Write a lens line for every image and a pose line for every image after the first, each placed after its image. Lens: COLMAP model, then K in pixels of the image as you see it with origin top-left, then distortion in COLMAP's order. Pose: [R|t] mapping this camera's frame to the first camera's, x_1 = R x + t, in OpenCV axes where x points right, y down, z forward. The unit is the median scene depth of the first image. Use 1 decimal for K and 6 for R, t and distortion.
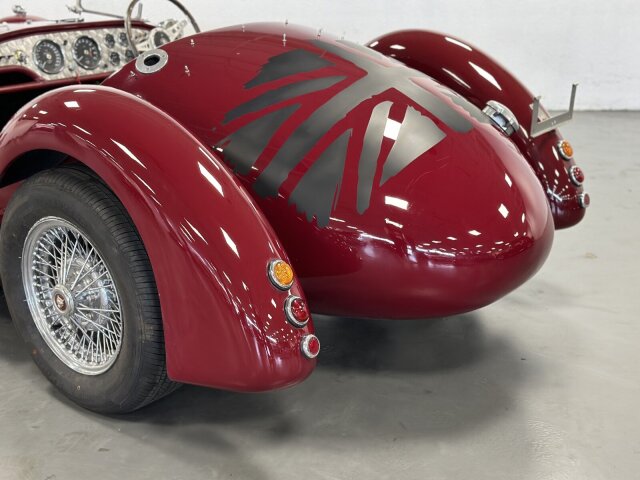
lens RADIAL K [[889.5, 0, 320.0], [0, 889.5, 240.0], [0, 0, 1]] dist [0.139280, -0.079592]
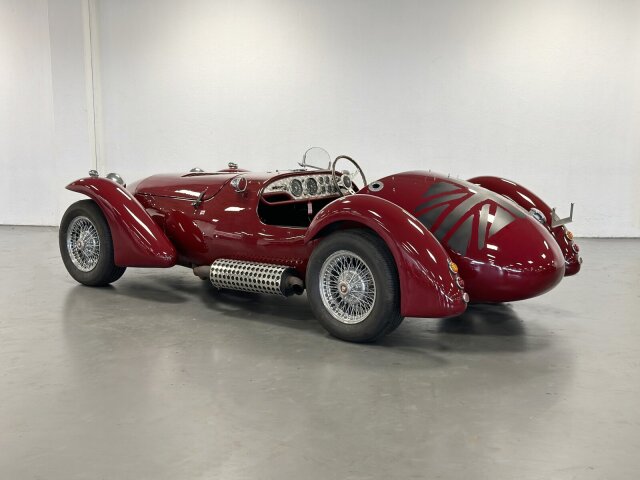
lens RADIAL K [[889.5, 0, 320.0], [0, 889.5, 240.0], [0, 0, 1]] dist [0.139280, -0.079592]
pose [[0.999843, 0.017014, -0.004848, -0.264466], [-0.017599, 0.984501, -0.174494, 0.263519], [0.001804, 0.174552, 0.984646, -0.943225]]
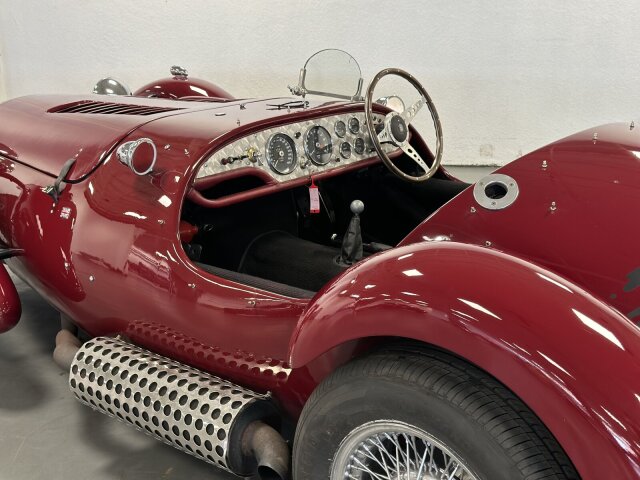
lens RADIAL K [[889.5, 0, 320.0], [0, 889.5, 240.0], [0, 0, 1]] dist [0.139280, -0.079592]
pose [[0.999229, 0.010911, -0.037714, -0.259042], [-0.011599, 0.999770, -0.018067, -0.121833], [0.037508, 0.018491, 0.999125, 0.212693]]
